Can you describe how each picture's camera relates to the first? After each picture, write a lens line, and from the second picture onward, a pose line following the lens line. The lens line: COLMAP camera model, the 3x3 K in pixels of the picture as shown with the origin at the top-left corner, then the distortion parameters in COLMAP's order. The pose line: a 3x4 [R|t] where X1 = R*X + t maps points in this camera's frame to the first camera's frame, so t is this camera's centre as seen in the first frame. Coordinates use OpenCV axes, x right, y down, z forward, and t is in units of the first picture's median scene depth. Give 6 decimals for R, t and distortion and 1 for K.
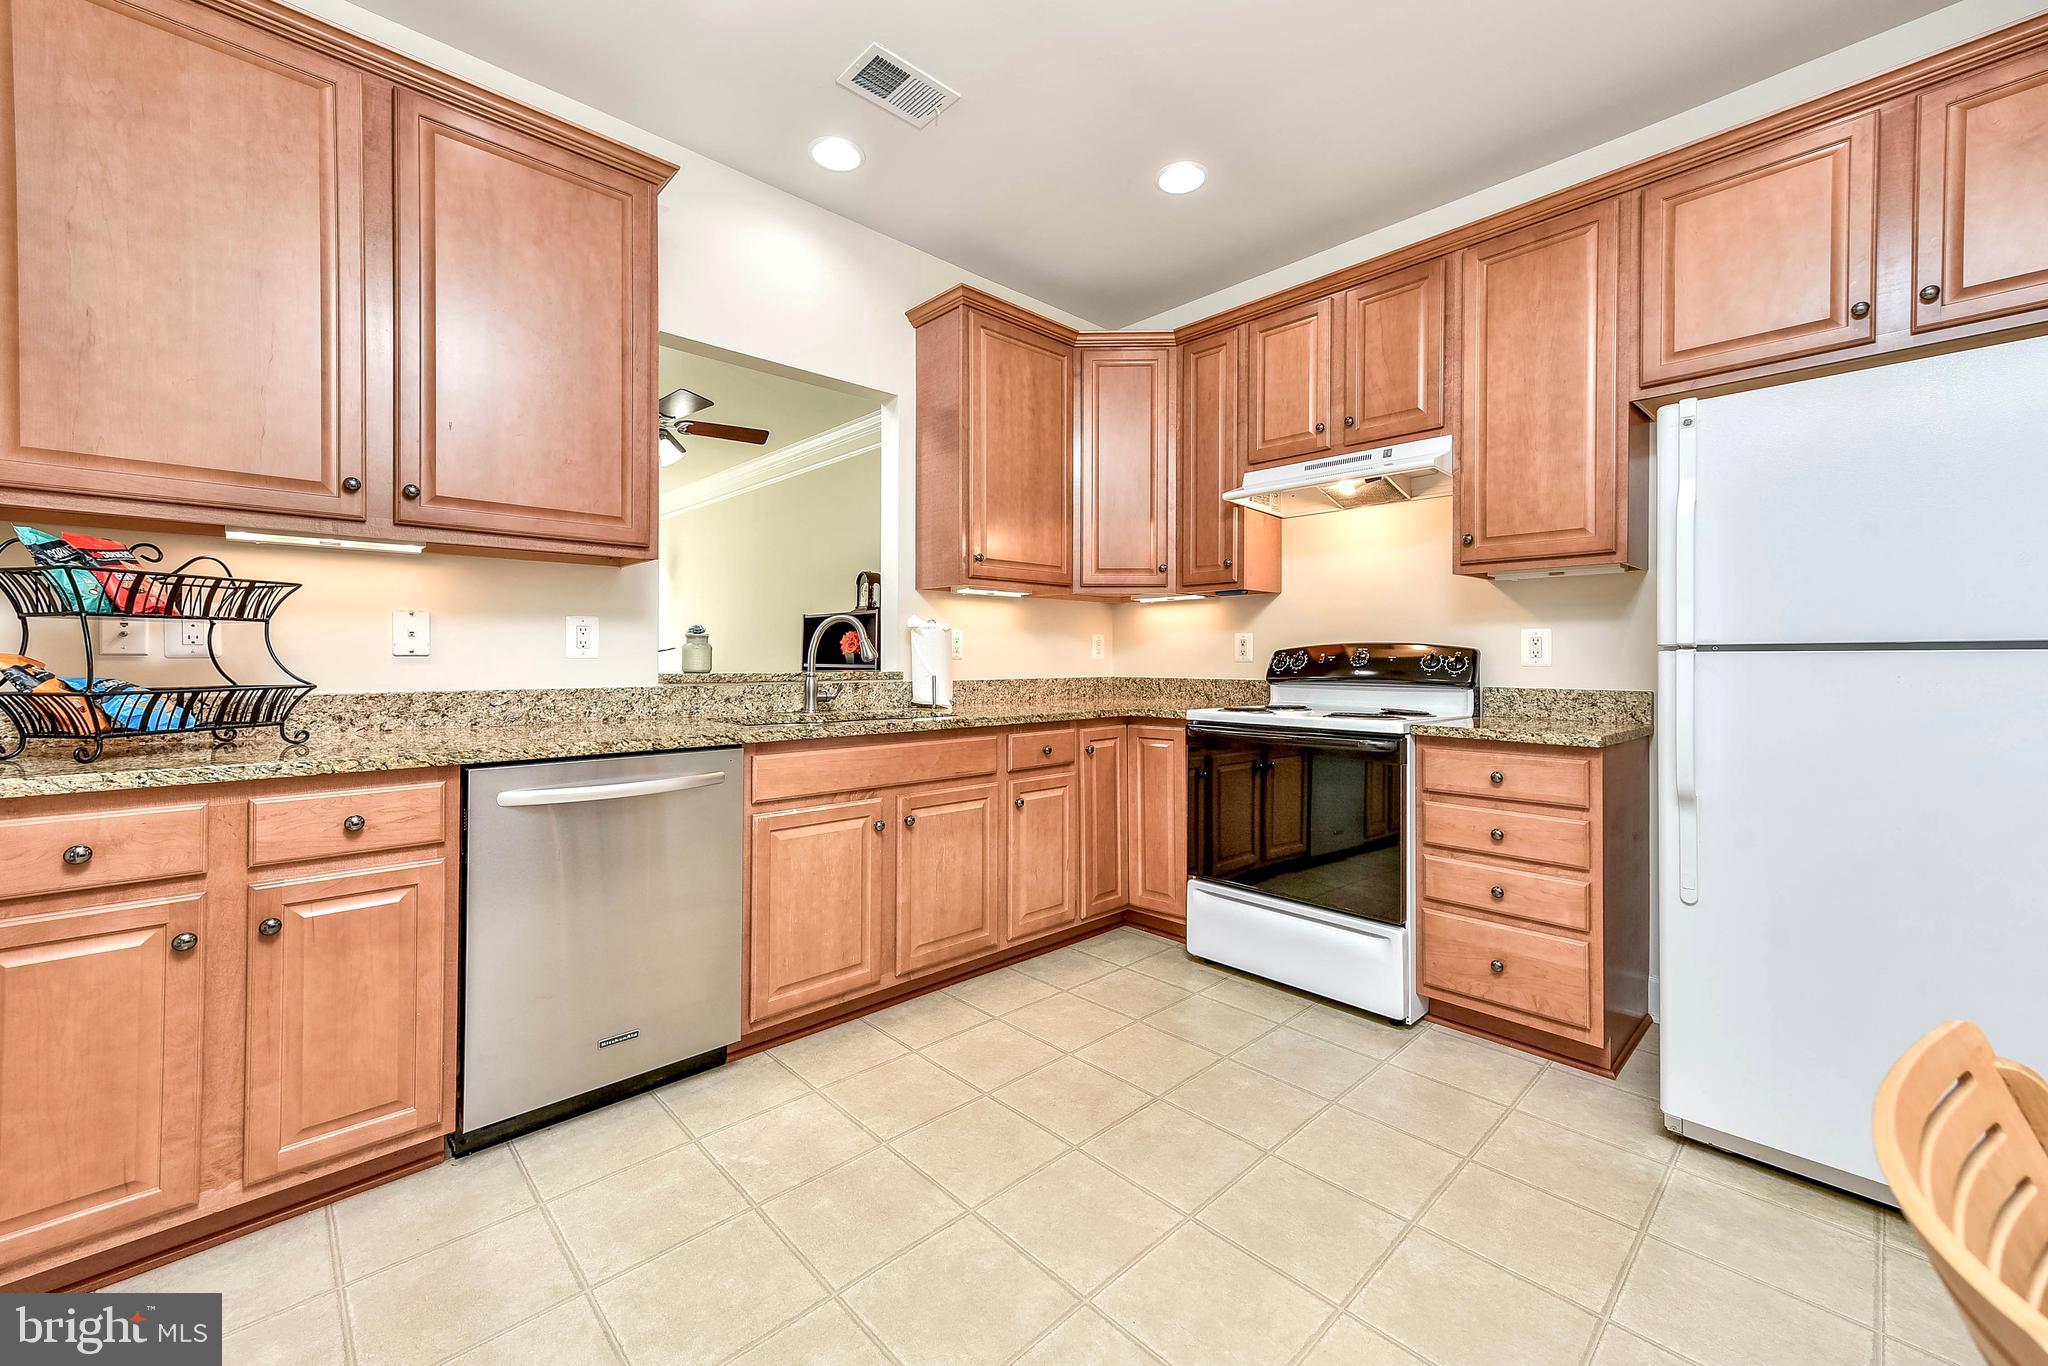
lens RADIAL K [[802.6, 0, 1024.0], [0, 802.6, 683.0], [0, 0, 1]] dist [0.009926, -0.000082]
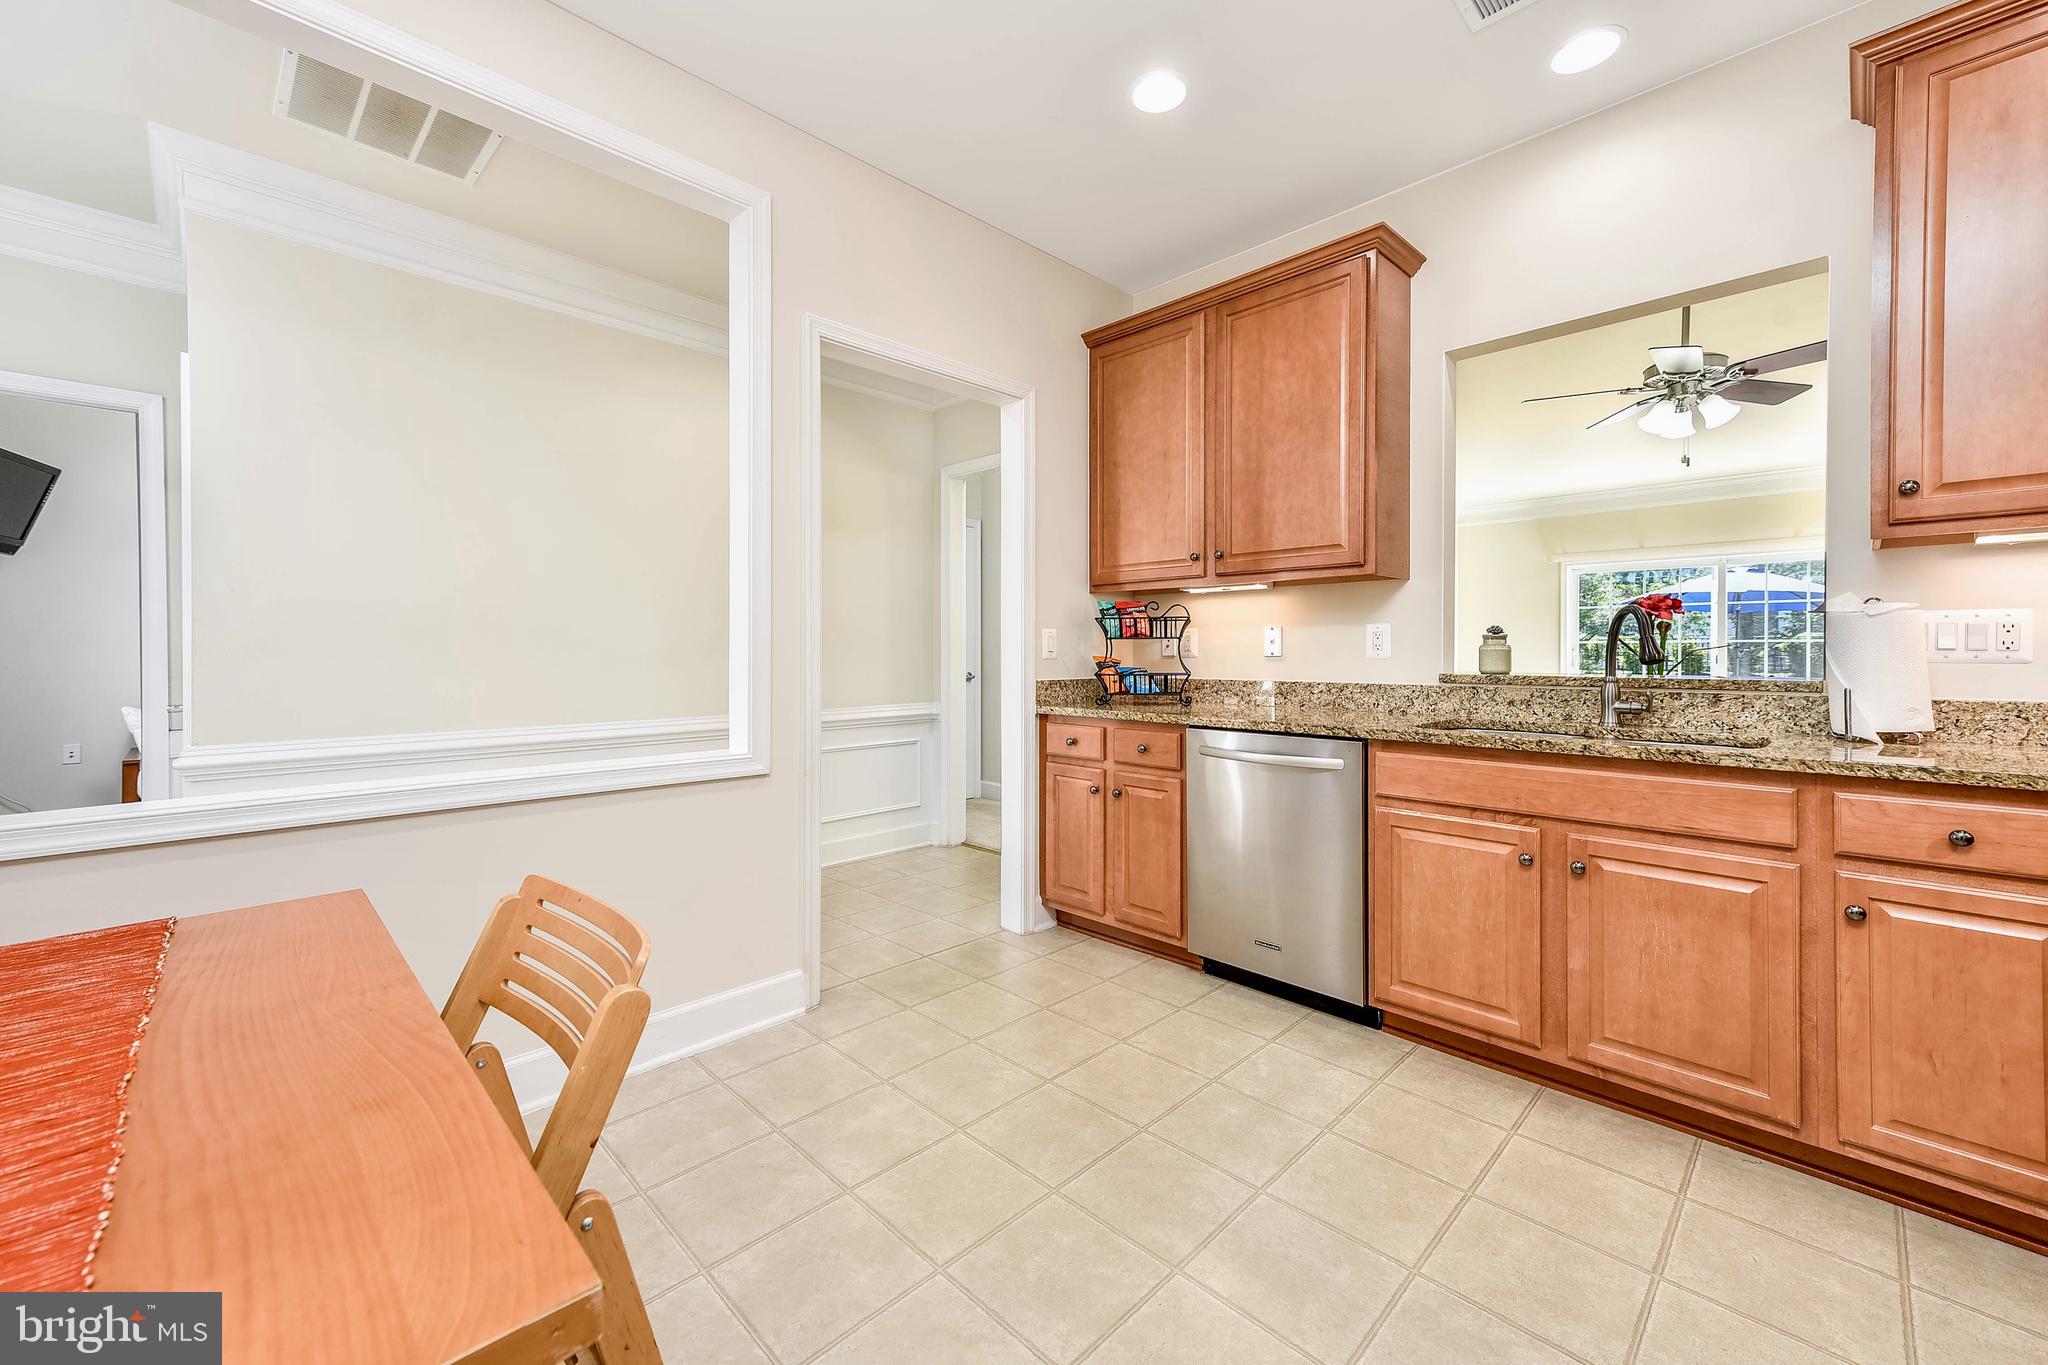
lens RADIAL K [[821.7, 0, 1024.0], [0, 821.7, 682.5], [0, 0, 1]] dist [0.000932, 0.000199]
pose [[0.019038, 0.037395, -0.999119, 0.631403], [-0.028972, 0.998901, 0.036835, -0.023598], [0.999399, 0.028245, 0.020101, 0.423518]]
